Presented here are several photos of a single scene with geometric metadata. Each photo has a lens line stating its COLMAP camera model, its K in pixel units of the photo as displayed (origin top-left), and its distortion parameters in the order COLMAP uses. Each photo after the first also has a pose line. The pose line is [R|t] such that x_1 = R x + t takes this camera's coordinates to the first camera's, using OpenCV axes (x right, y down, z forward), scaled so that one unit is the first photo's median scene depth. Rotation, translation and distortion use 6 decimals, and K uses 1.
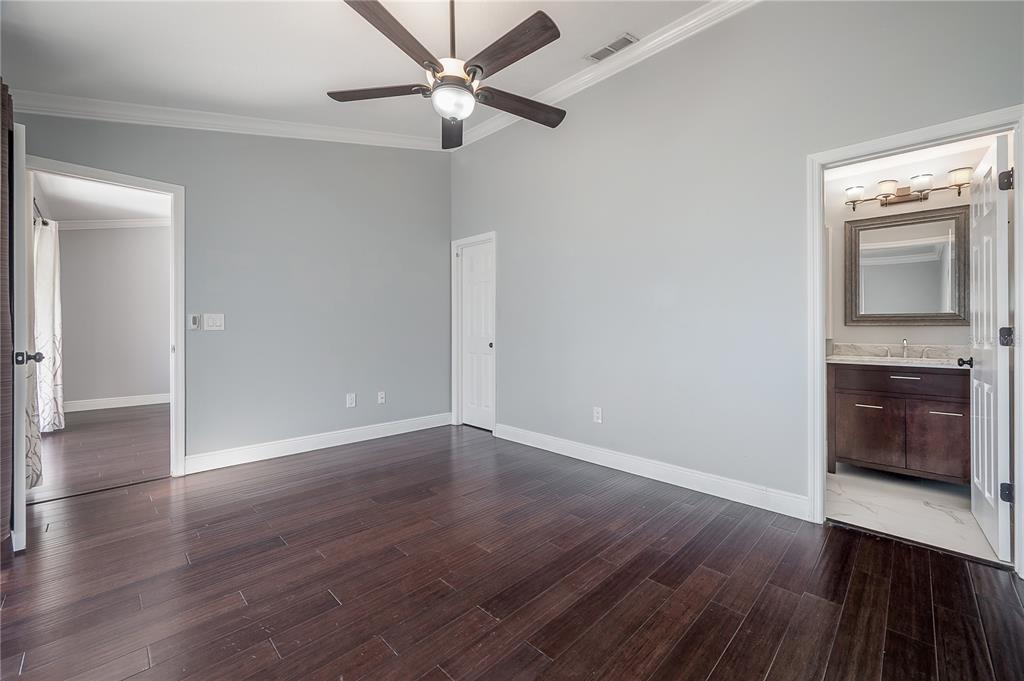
lens RADIAL K [[405.1, 0, 511.8], [0, 405.1, 335.8], [0, 0, 1]] dist [0.003319, -0.000463]
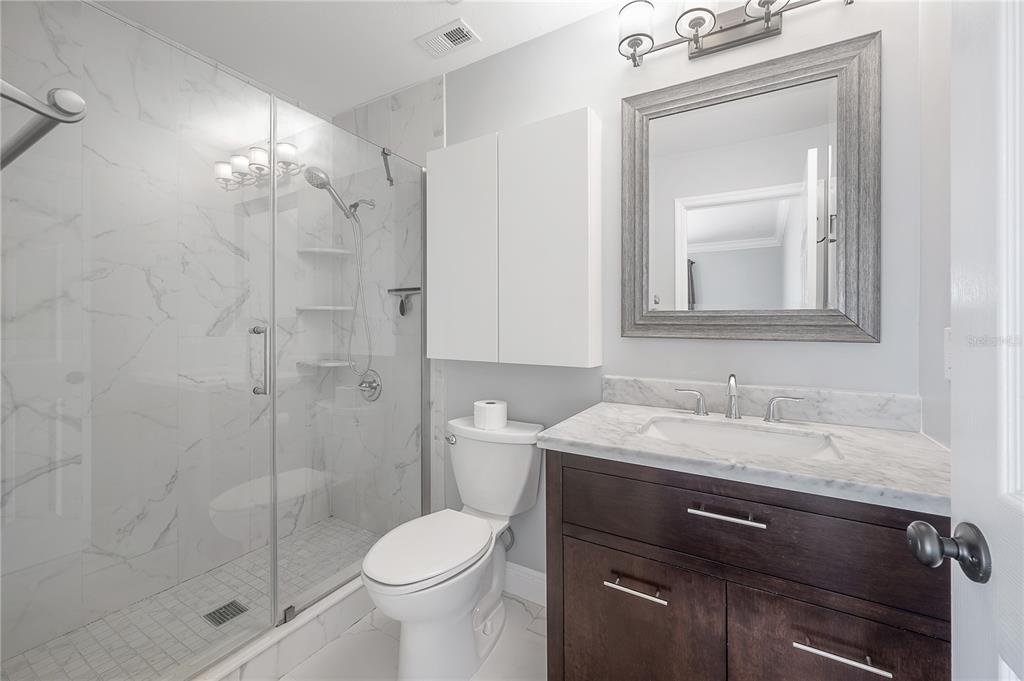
lens RADIAL K [[405.1, 0, 512.6], [0, 405.1, 331.3], [0, 0, 1]] dist [0.003319, -0.000463]
pose [[0.971343, -0.000422, 0.237680, 0.600551], [-0.000699, 0.999989, 0.004631, -0.031990], [-0.237680, -0.004664, 0.971332, 0.602127]]
